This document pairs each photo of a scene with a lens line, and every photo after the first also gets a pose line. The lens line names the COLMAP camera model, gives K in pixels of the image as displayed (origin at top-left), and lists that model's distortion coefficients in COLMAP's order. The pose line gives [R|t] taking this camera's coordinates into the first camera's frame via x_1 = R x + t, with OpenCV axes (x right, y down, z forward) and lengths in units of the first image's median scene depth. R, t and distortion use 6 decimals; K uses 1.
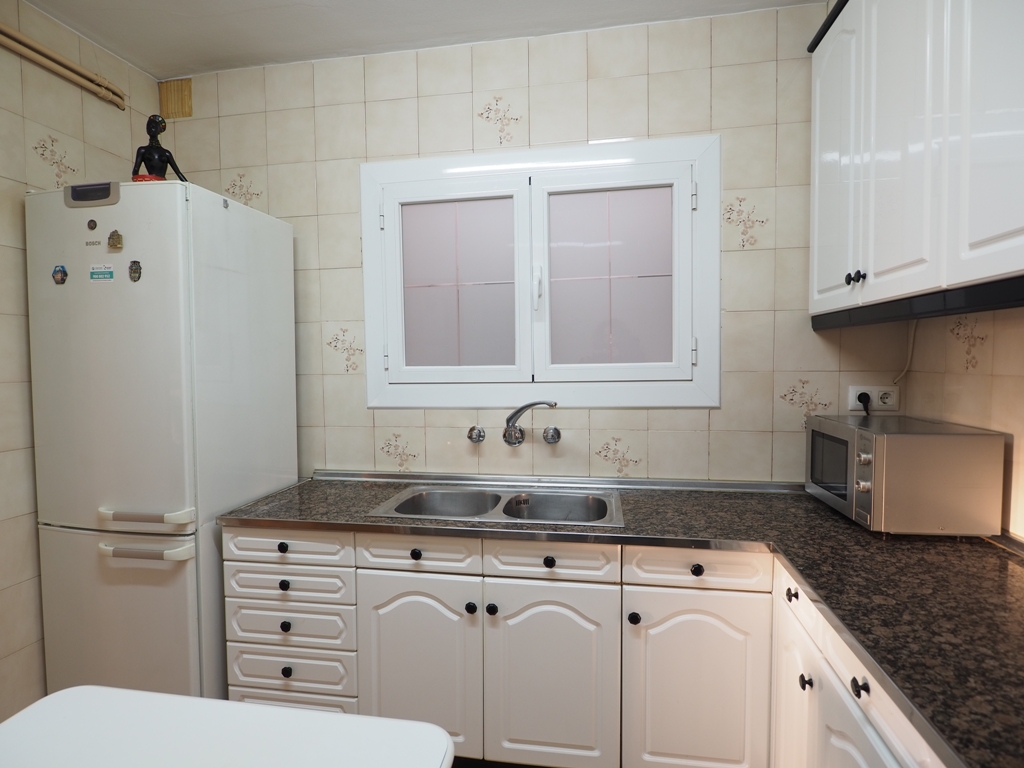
lens RADIAL K [[554.8, 0, 508.8], [0, 554.8, 384.8], [0, 0, 1]] dist [-0.005828, -0.002585]
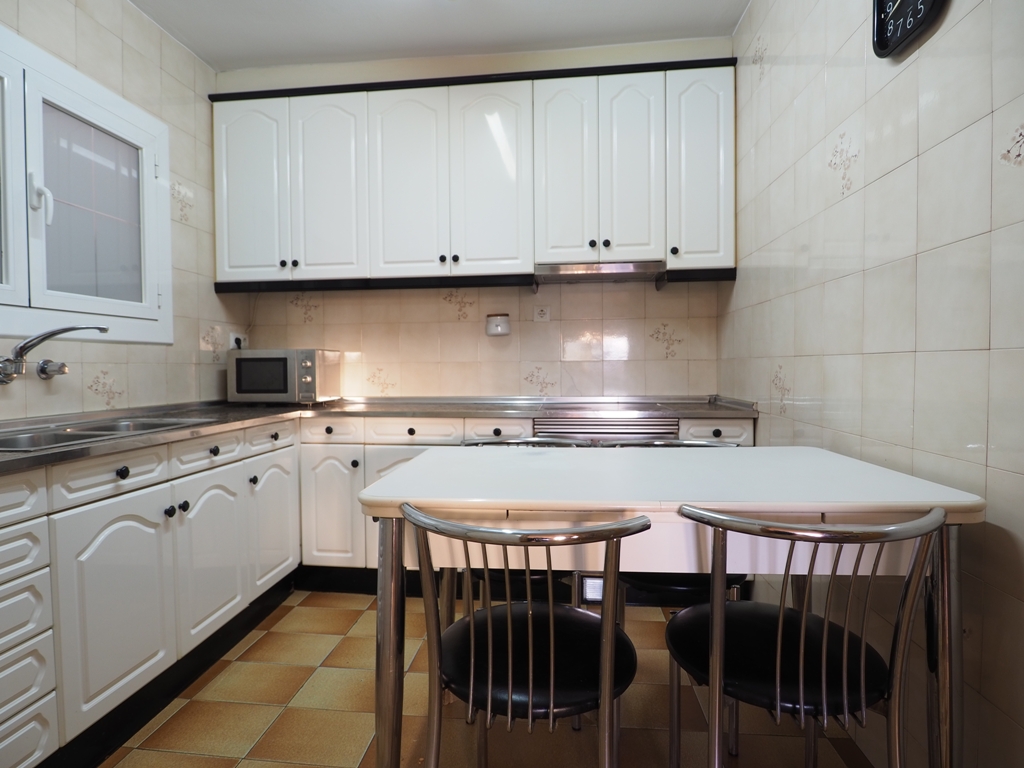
lens RADIAL K [[551.8, 0, 507.3], [0, 551.8, 380.1], [0, 0, 1]] dist [-0.006057, -0.003969]
pose [[-0.075980, -0.011359, 0.997045, -0.922835], [0.059634, 0.998093, 0.015915, 0.148750], [-0.995324, 0.060667, -0.075158, 0.363227]]
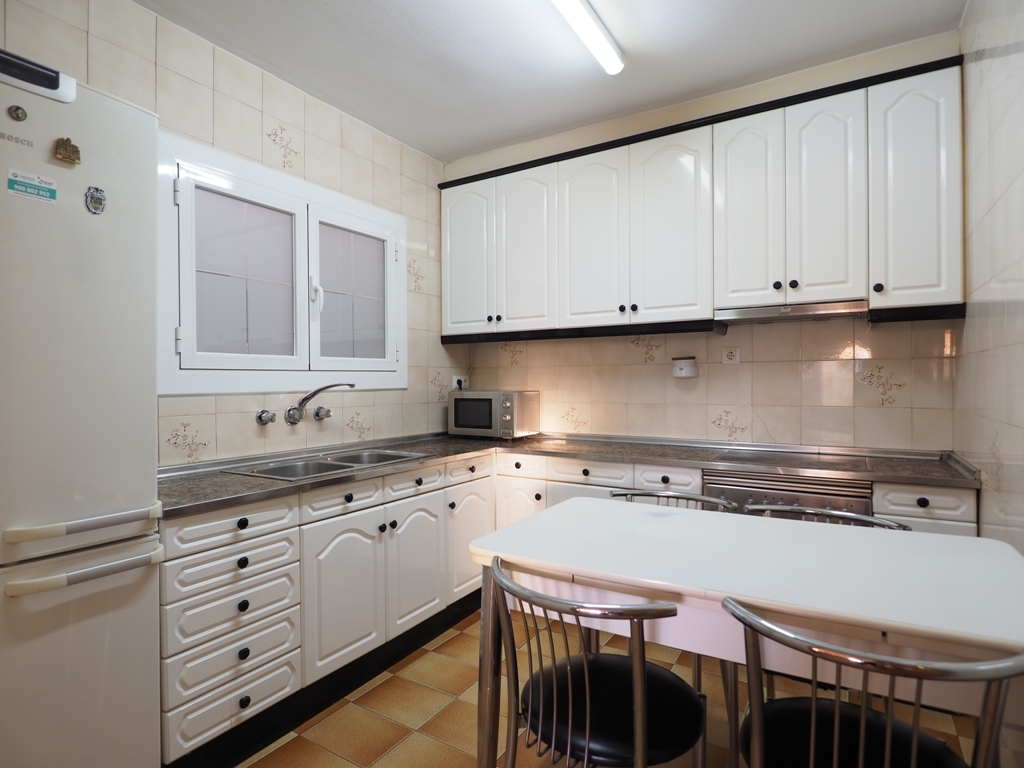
lens RADIAL K [[554.8, 0, 508.8], [0, 554.8, 384.8], [0, 0, 1]] dist [-0.005828, -0.002585]
pose [[0.364176, 0.004710, 0.931318, -1.000216], [0.047475, 0.998593, -0.023614, 0.081688], [-0.930119, 0.052814, 0.363440, 0.166243]]
